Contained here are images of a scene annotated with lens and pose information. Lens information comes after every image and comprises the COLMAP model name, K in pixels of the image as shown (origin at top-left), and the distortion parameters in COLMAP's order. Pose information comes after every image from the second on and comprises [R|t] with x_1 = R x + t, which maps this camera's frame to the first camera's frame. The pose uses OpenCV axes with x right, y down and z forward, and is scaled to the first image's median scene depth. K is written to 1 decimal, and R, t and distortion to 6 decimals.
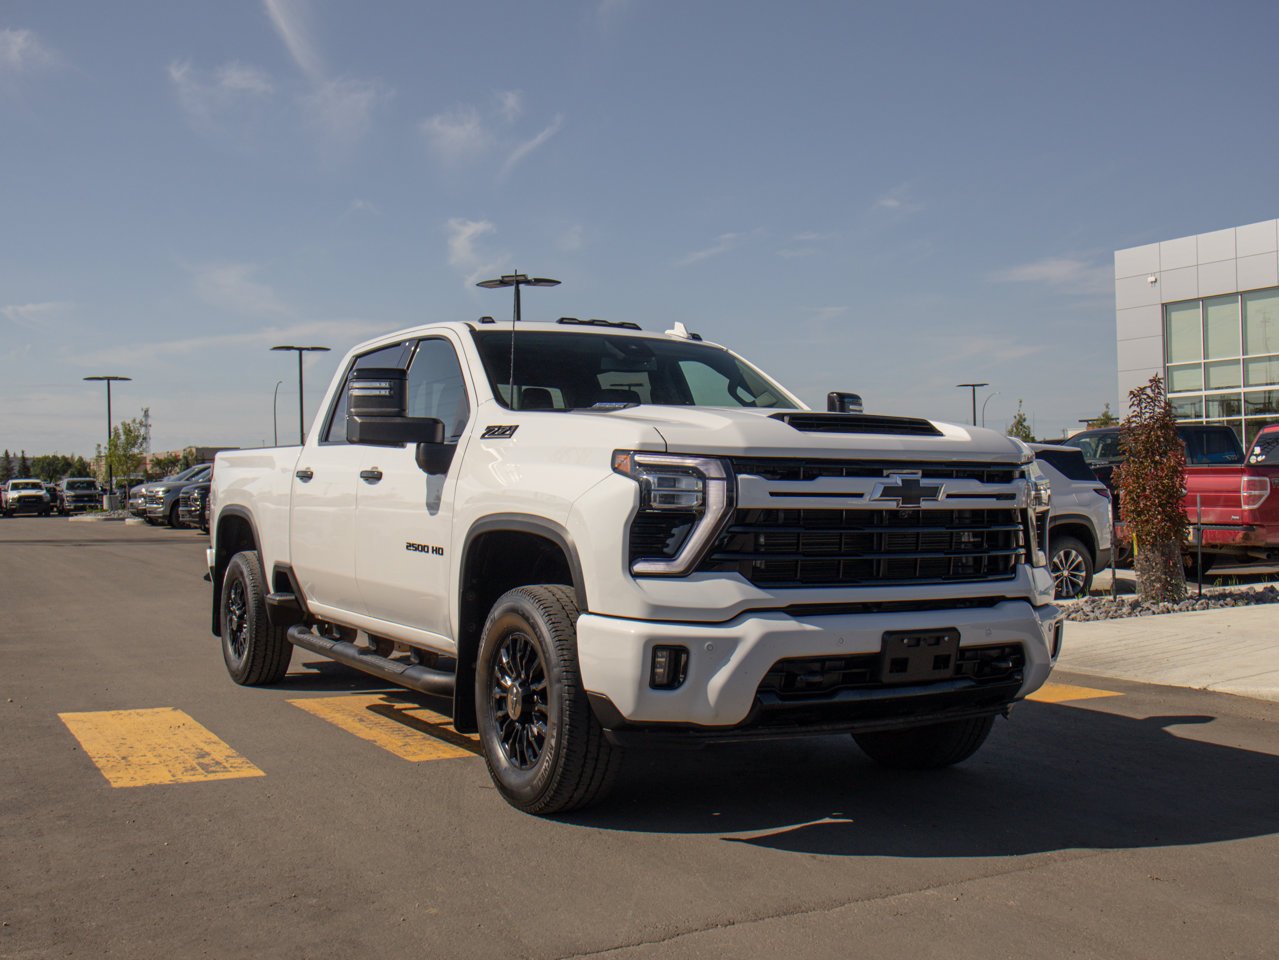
lens RADIAL K [[1416.4, 0, 648.6], [0, 1416.4, 478.9], [0, 0, 1]] dist [0.032537, 0.000000]
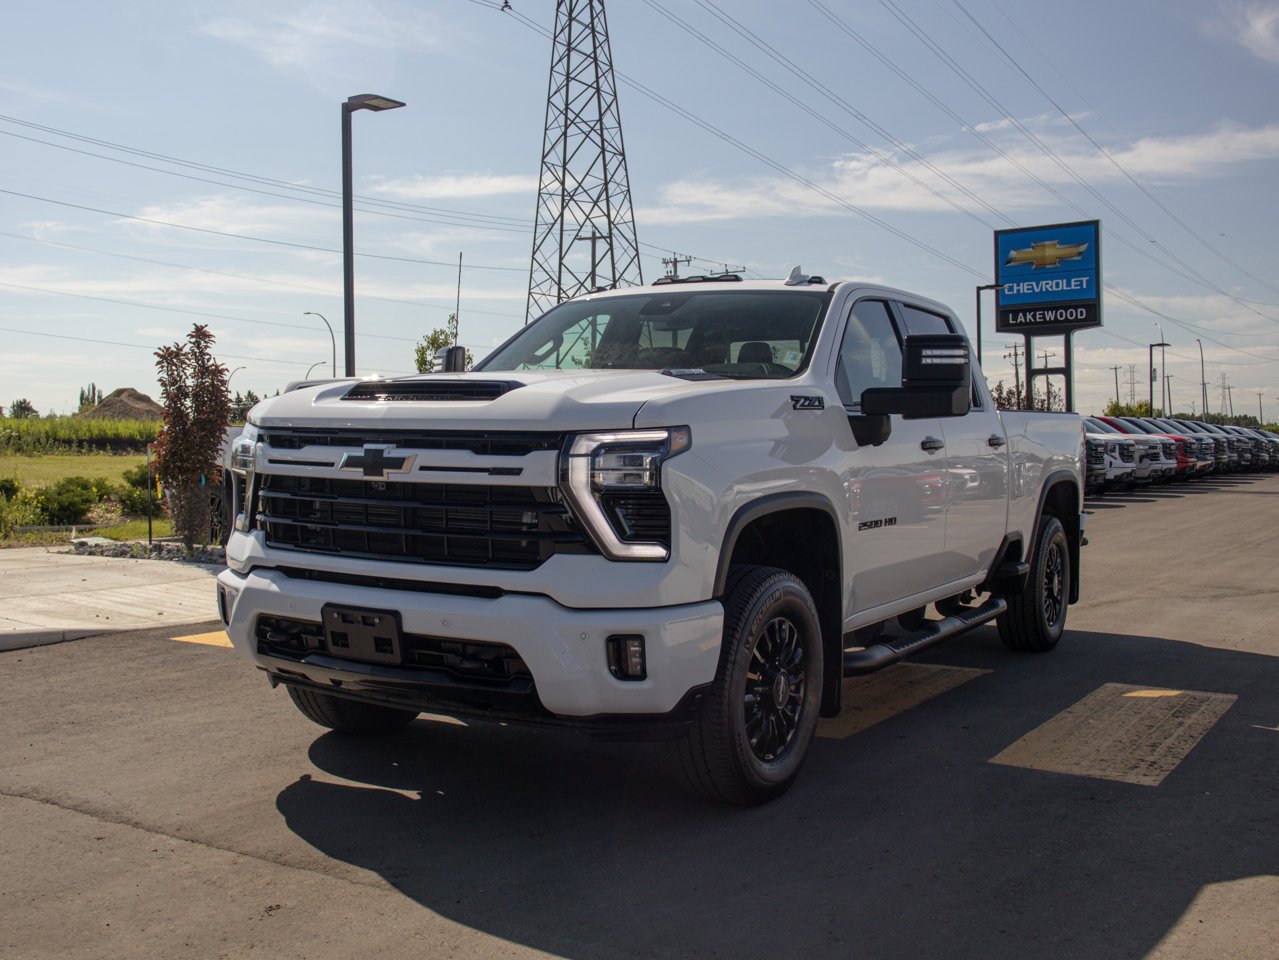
lens RADIAL K [[1200.7, 0, 651.3], [0, 1200.7, 481.0], [0, 0, 1]] dist [-0.012910, 0.000000]
pose [[0.517294, 0.035034, -0.855091, 0.995455], [-0.013871, 0.999374, 0.032554, -0.007342], [0.855696, -0.004980, 0.517456, 0.762106]]
